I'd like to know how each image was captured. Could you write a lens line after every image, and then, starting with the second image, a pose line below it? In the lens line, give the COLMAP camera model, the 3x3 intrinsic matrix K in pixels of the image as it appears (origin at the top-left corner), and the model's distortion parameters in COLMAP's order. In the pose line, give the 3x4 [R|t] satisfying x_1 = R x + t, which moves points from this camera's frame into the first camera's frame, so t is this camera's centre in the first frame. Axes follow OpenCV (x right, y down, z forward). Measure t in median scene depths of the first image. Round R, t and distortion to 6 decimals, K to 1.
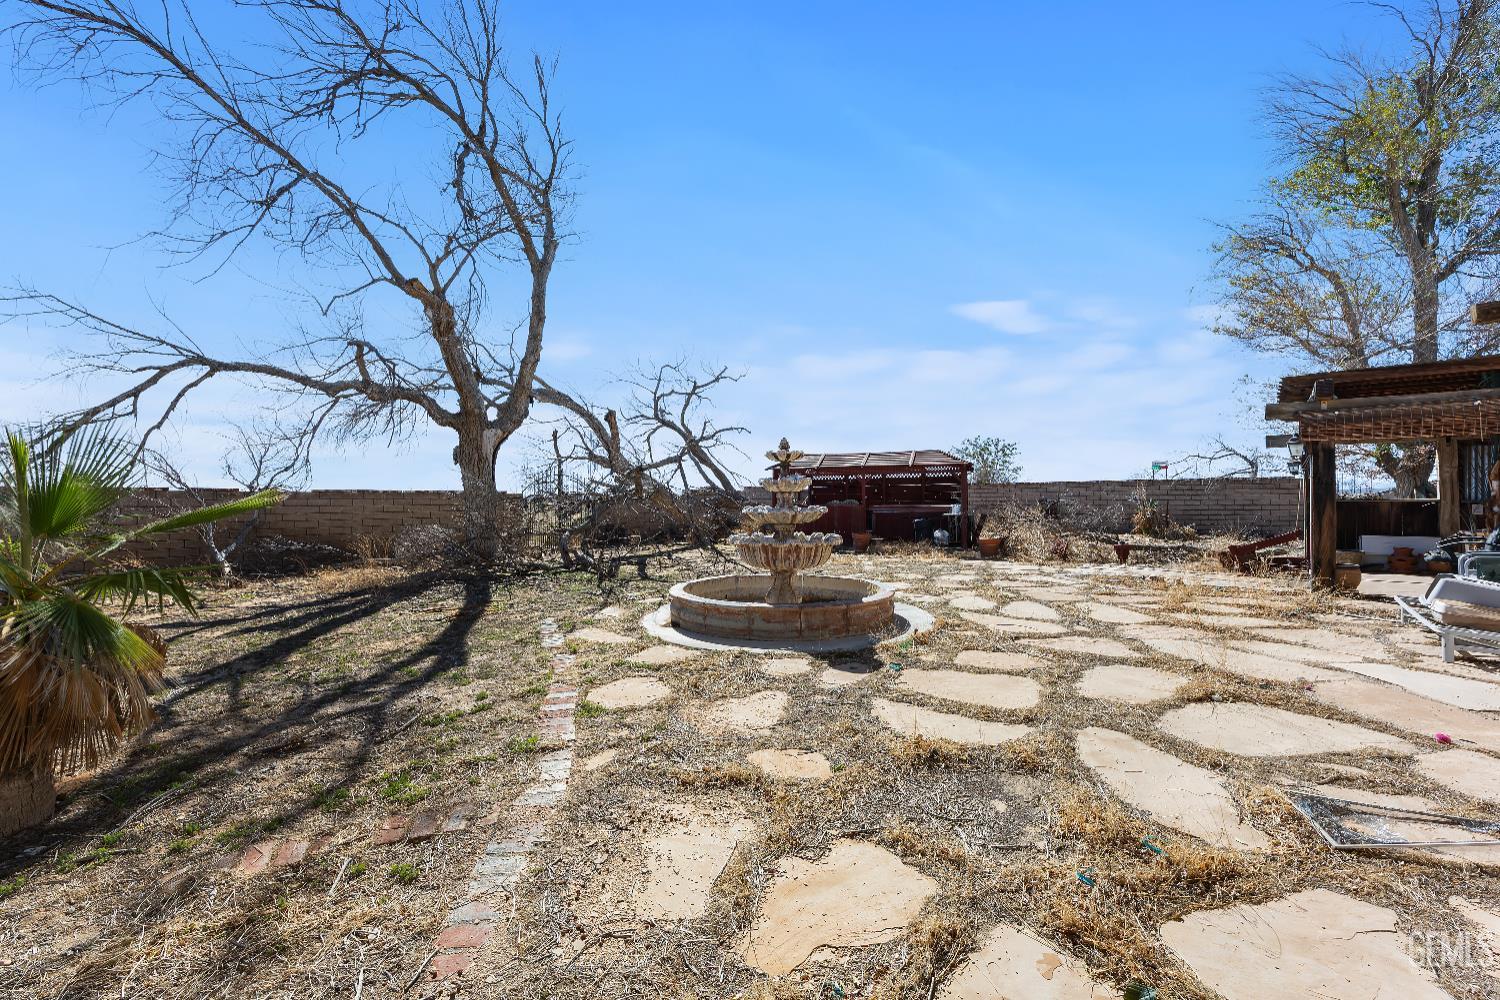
lens RADIAL K [[583.8, 0, 749.0], [0, 583.8, 499.3], [0, 0, 1]] dist [-0.002446, -0.000565]
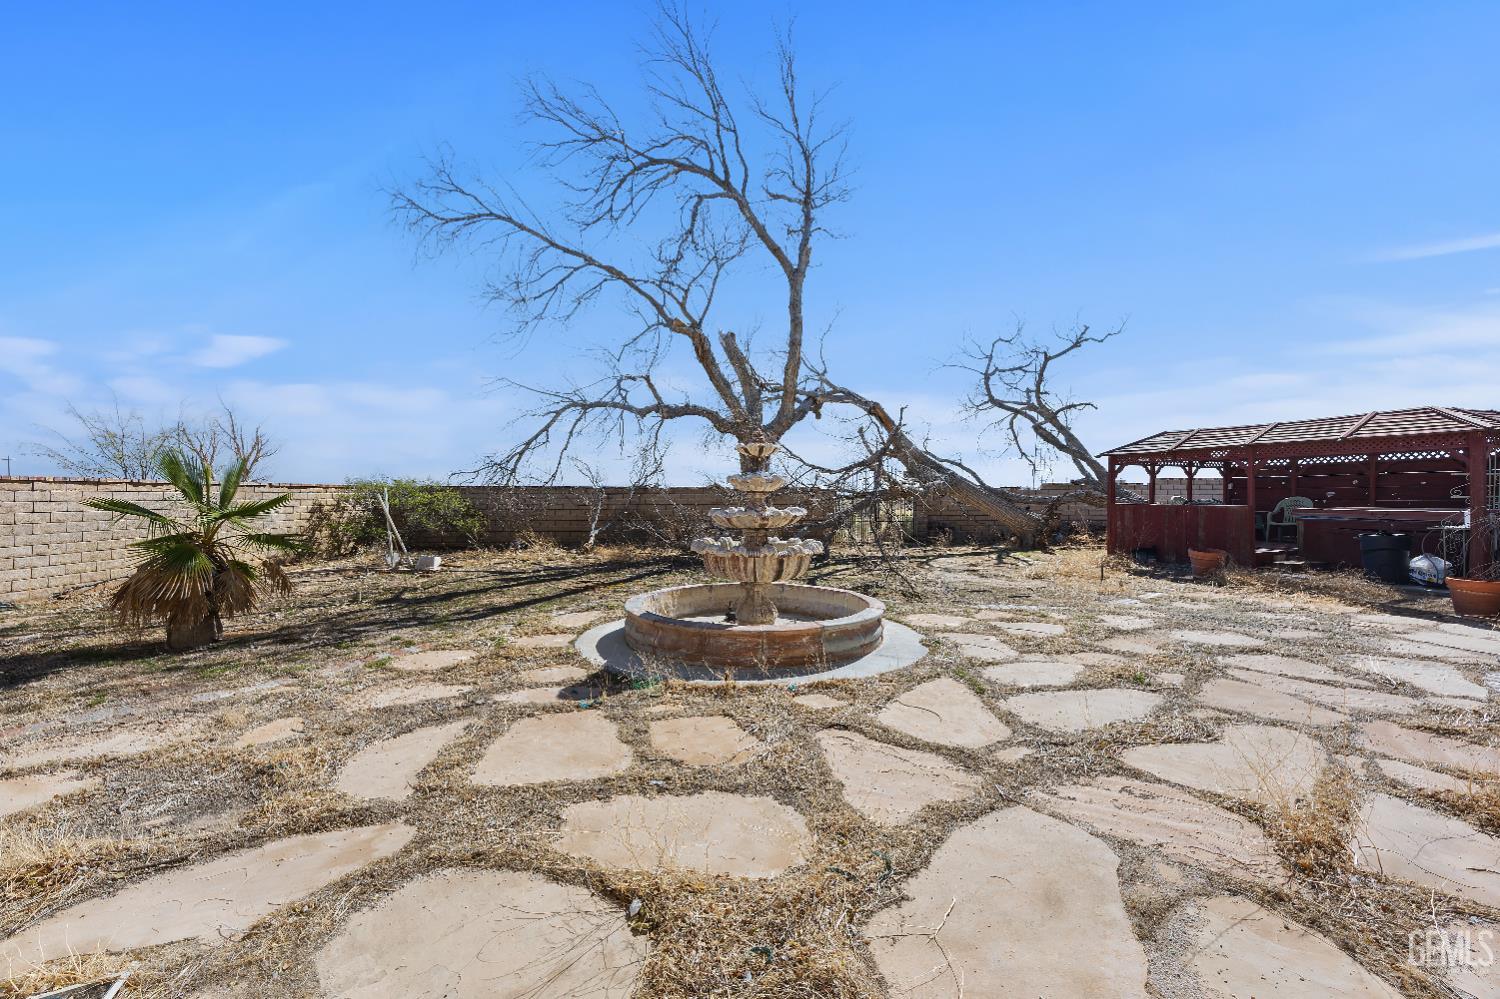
lens RADIAL K [[583.8, 0, 749.3], [0, 583.8, 496.9], [0, 0, 1]] dist [-0.002446, -0.000565]
pose [[0.677185, 0.008402, -0.735765, 0.477493], [-0.002865, 0.999957, 0.008782, -0.007948], [0.735807, -0.003840, 0.677180, 0.281533]]
